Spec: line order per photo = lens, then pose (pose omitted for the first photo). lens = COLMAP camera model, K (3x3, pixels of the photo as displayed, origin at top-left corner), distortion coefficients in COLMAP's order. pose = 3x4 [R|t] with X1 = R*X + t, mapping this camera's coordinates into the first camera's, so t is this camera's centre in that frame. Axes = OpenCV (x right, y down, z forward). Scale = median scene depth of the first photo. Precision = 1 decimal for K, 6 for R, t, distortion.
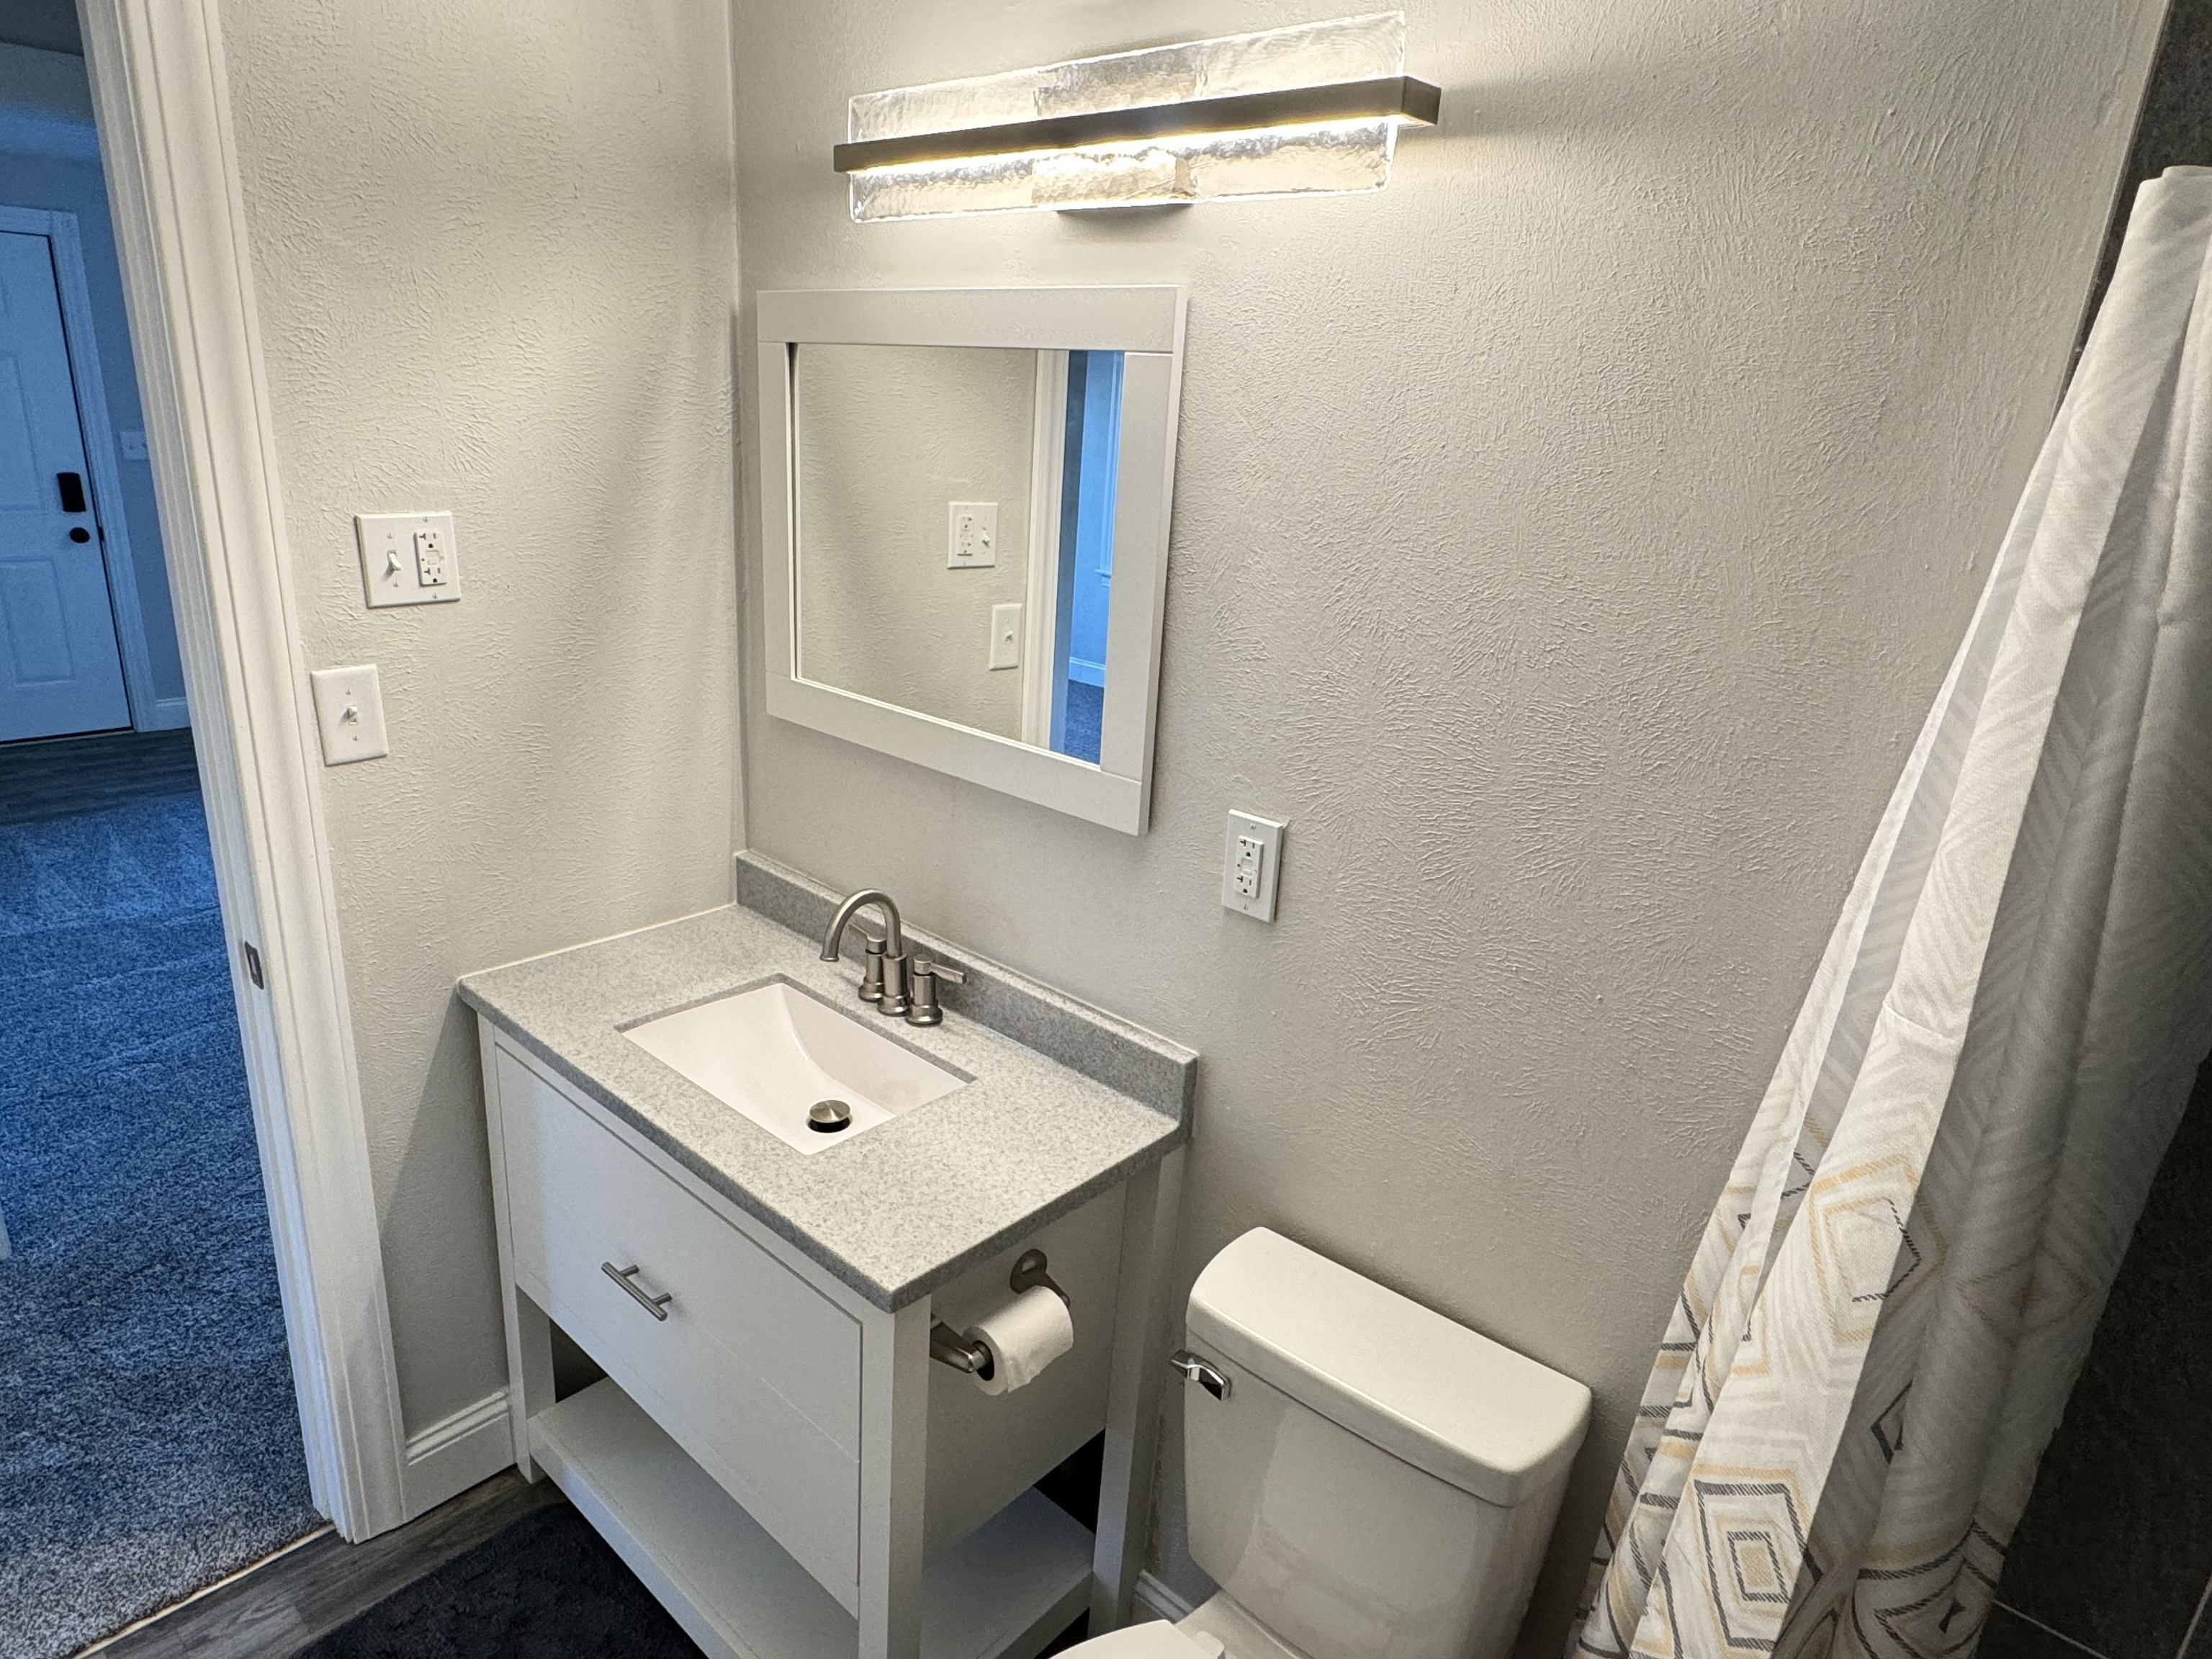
lens RADIAL K [[1297.4, 0, 1112.1], [0, 1297.4, 833.7], [0, 0, 1]] dist [-0.001737, -0.000804]
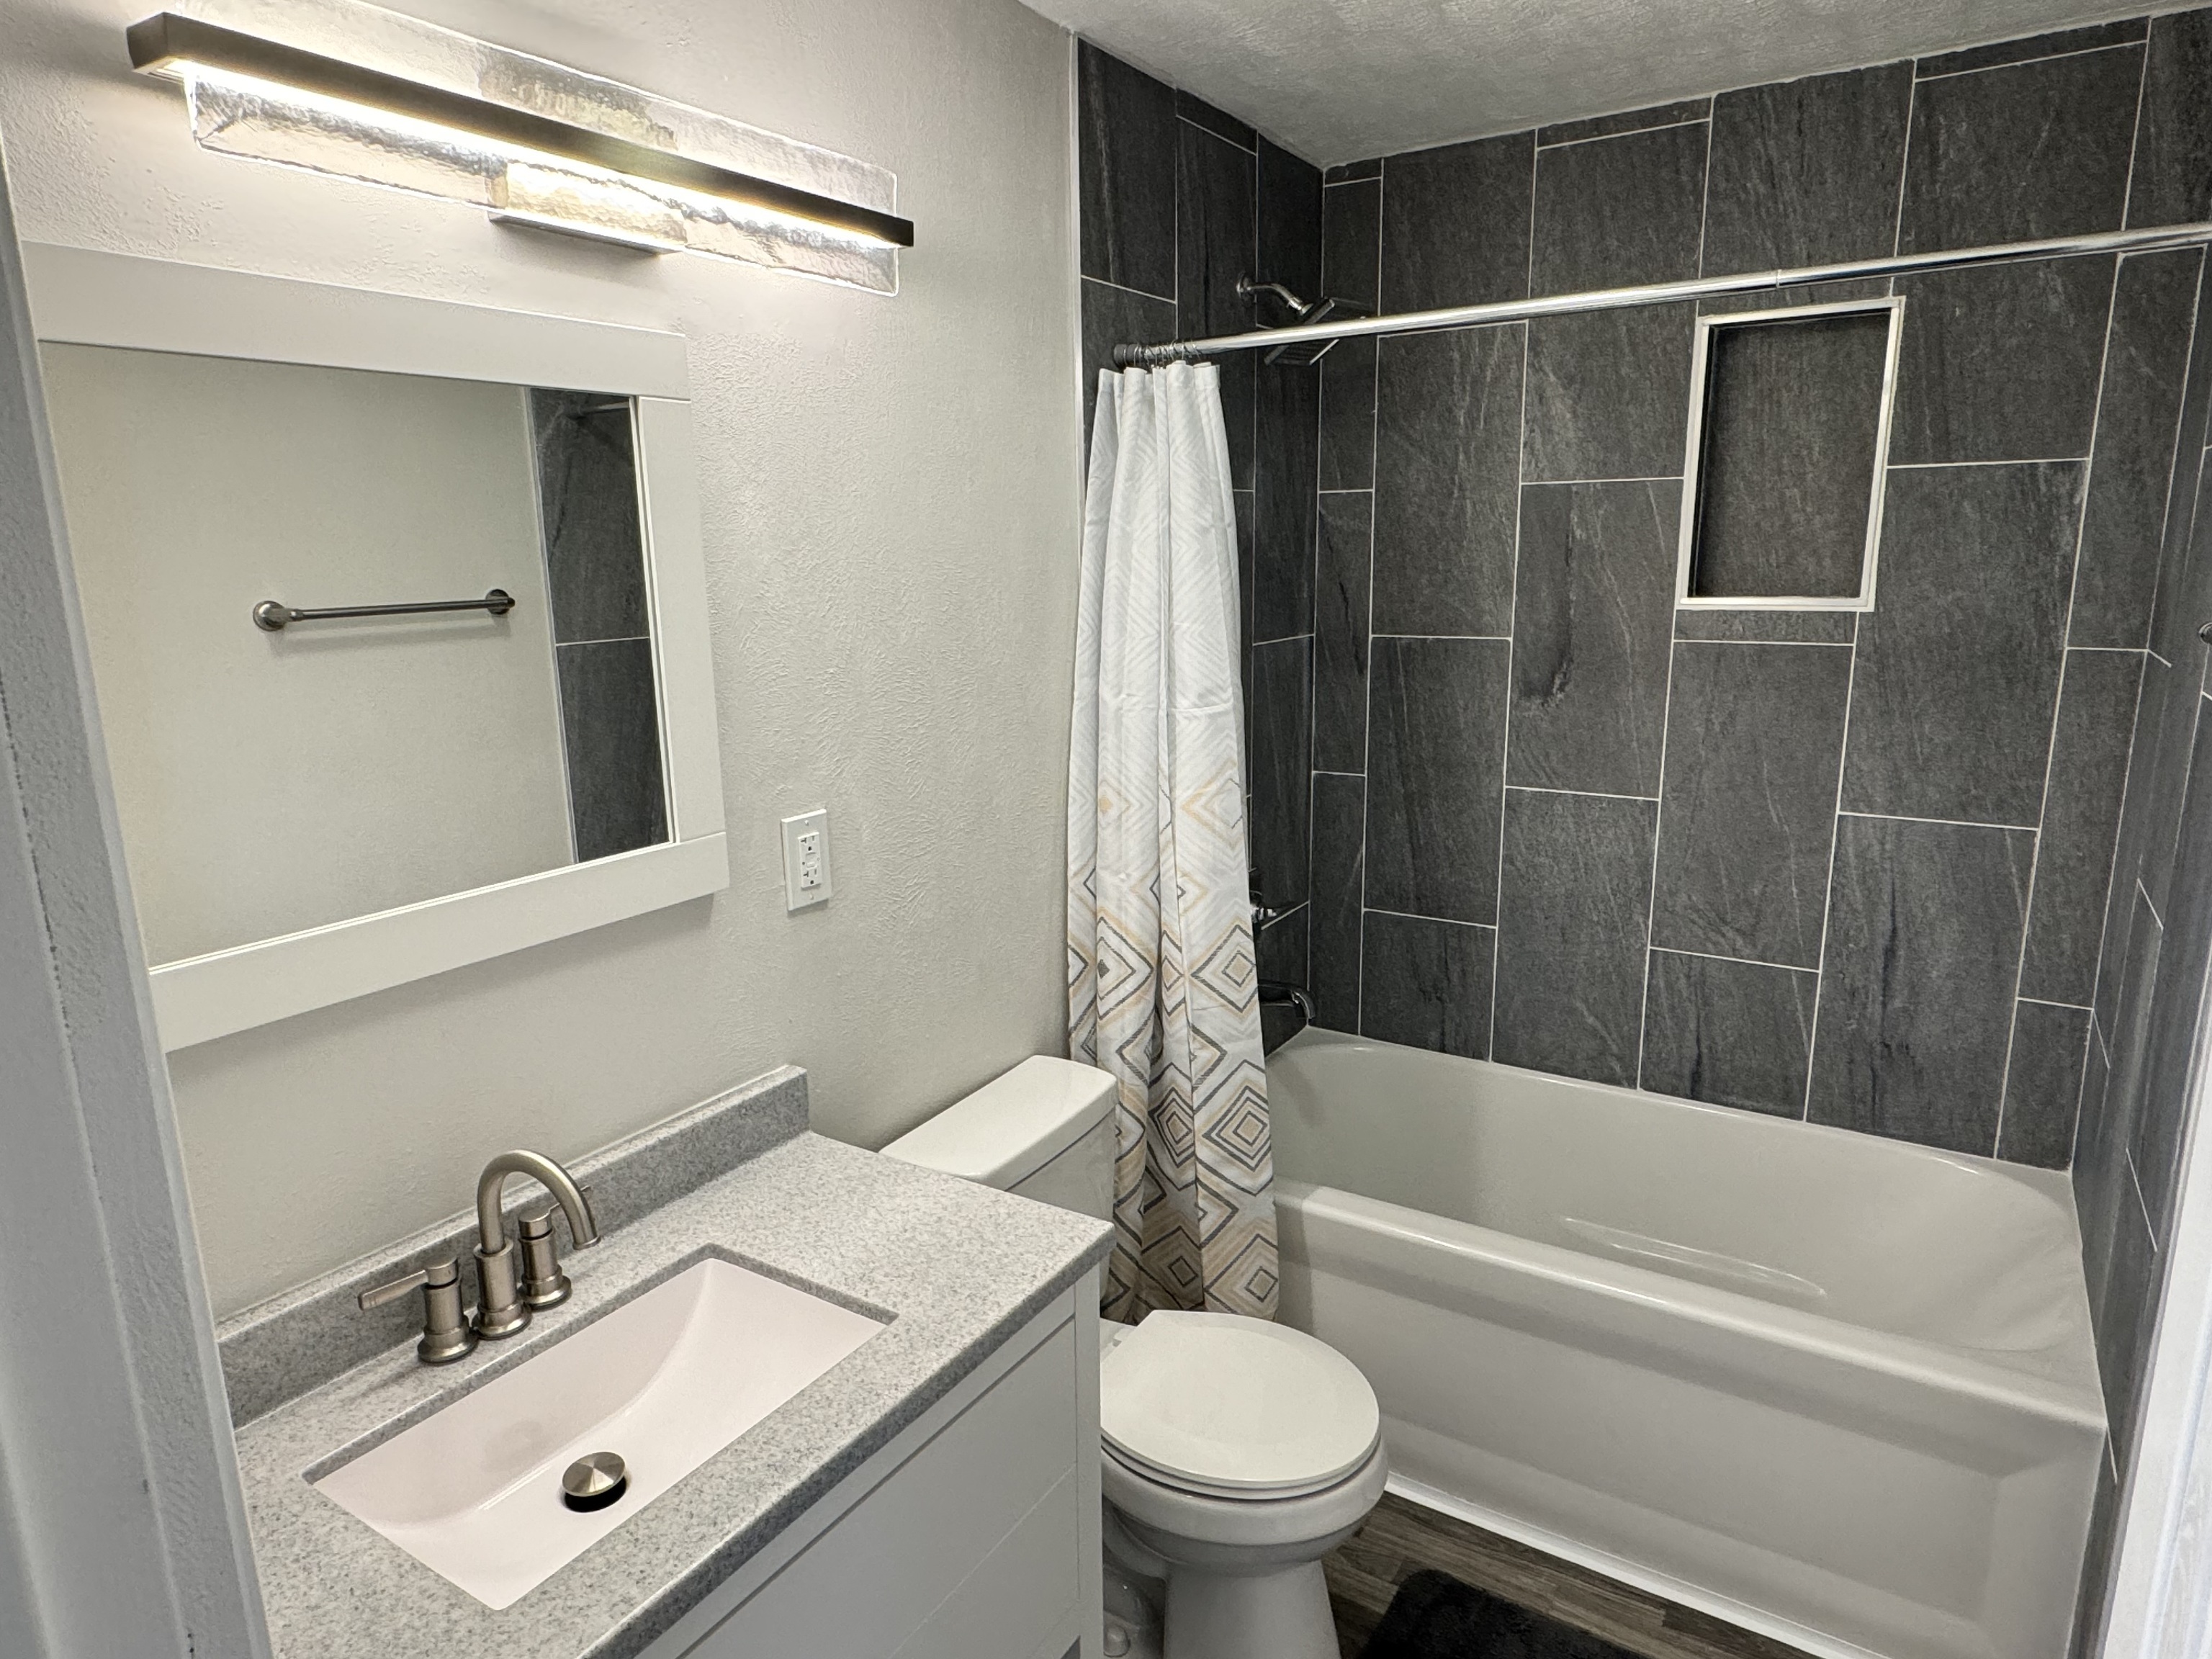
lens RADIAL K [[1297.4, 0, 1113.0], [0, 1297.4, 822.3], [0, 0, 1]] dist [-0.001737, -0.000804]
pose [[-0.143772, -0.277899, 0.949790, -0.868669], [0.310756, 0.898536, 0.309943, -0.237013], [-0.939553, 0.339714, -0.042825, 0.702325]]
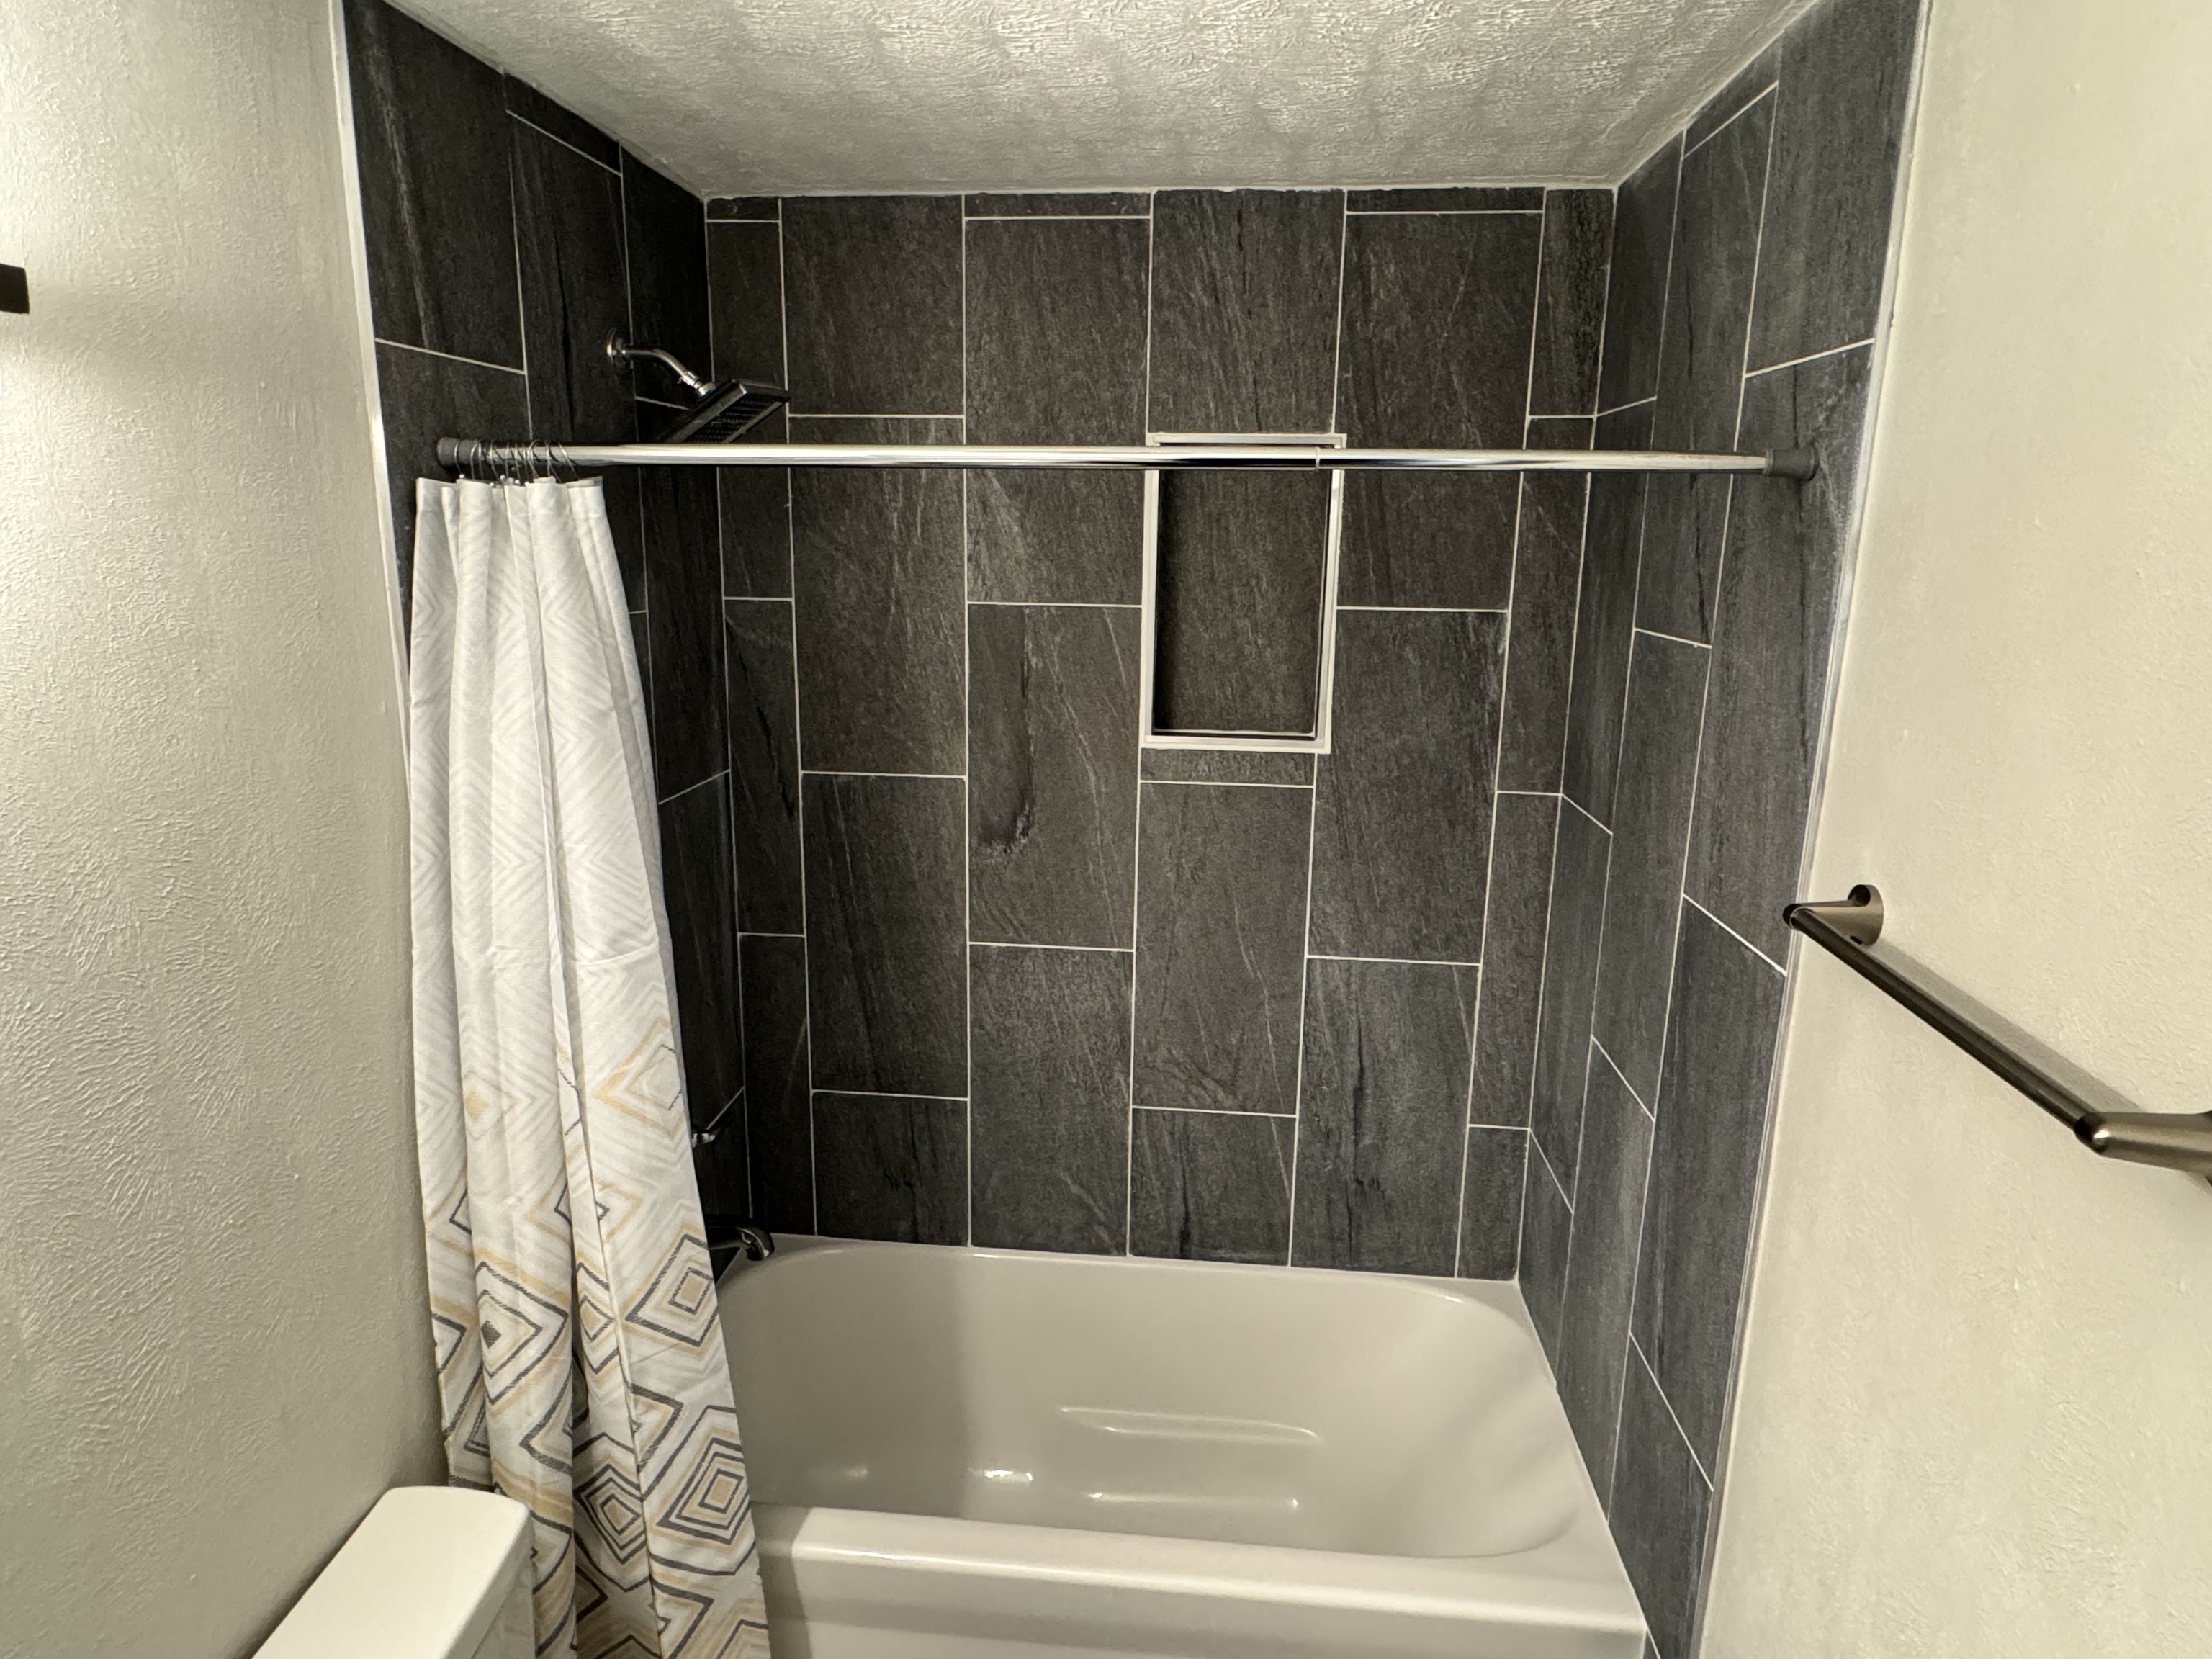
lens RADIAL K [[1297.4, 0, 1099.2], [0, 1297.4, 833.2], [0, 0, 1]] dist [-0.001737, -0.000804]
pose [[-0.574939, -0.263796, 0.774504, -0.533817], [0.195397, 0.874942, 0.443054, -0.329437], [-0.794522, 0.406065, -0.451493, 0.635602]]
